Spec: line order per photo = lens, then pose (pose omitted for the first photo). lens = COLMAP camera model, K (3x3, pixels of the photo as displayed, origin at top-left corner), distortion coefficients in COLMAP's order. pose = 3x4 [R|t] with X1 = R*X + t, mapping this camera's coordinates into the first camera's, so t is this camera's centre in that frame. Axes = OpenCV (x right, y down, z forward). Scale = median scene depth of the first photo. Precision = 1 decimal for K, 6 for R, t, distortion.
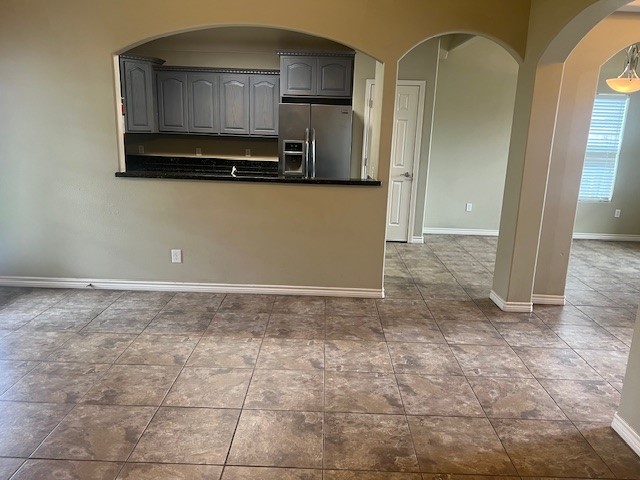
lens RADIAL K [[480.7, 0, 320.3], [0, 480.7, 242.0], [0, 0, 1]] dist [0.053916, -0.058919]
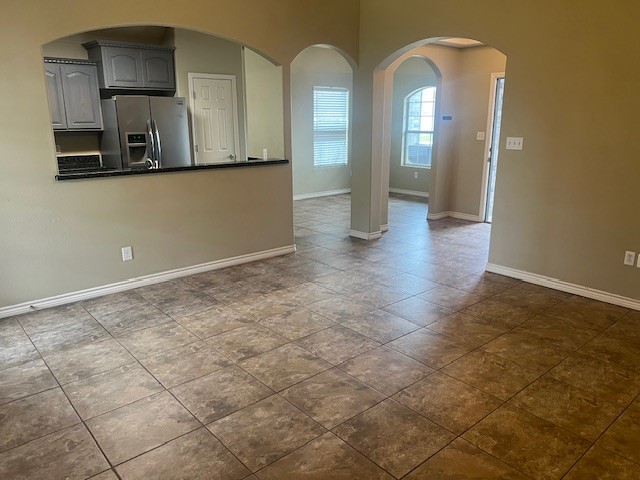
lens RADIAL K [[480.7, 0, 324.6], [0, 480.7, 240.6], [0, 0, 1]] dist [0.053916, -0.058919]
pose [[0.743010, -0.199963, 0.638710, -0.648767], [0.183209, 0.978640, 0.093259, -0.016173], [-0.643716, 0.047725, 0.763775, -0.025130]]
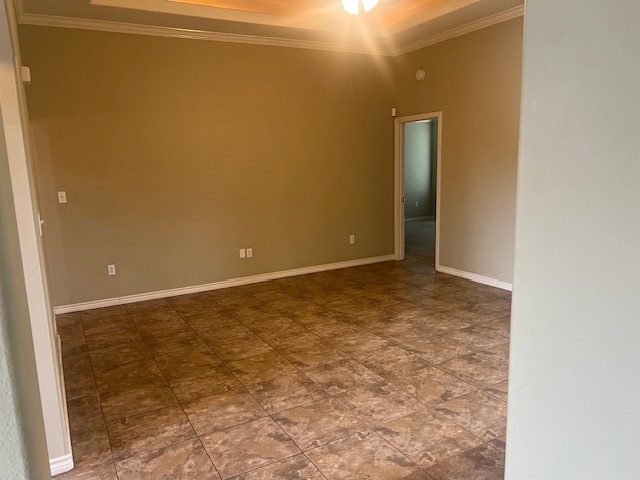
lens RADIAL K [[480.7, 0, 318.0], [0, 480.7, 241.6], [0, 0, 1]] dist [0.053916, -0.058919]
pose [[-0.867107, 0.078895, -0.491834, 0.381497], [-0.115398, 0.928700, 0.352420, -0.274474], [0.484570, 0.362343, -0.796178, 1.144640]]
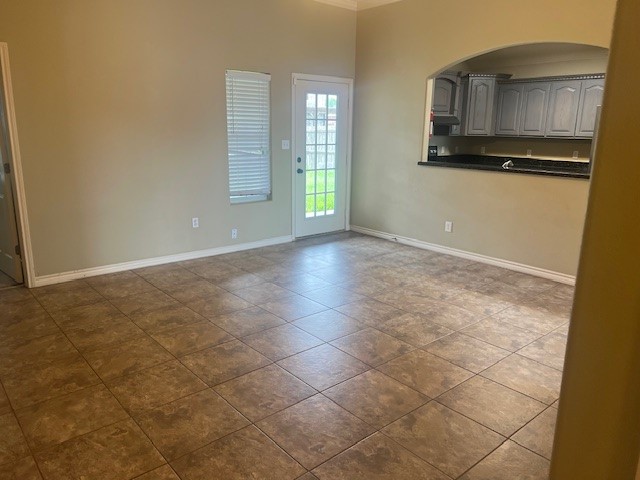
lens RADIAL K [[480.7, 0, 317.3], [0, 480.7, 233.5], [0, 0, 1]] dist [0.053916, -0.058919]
pose [[0.661094, 0.147771, -0.735607, 0.452002], [-0.173019, 0.984015, 0.042179, 0.055942], [0.730081, 0.099390, 0.676094, -0.154847]]
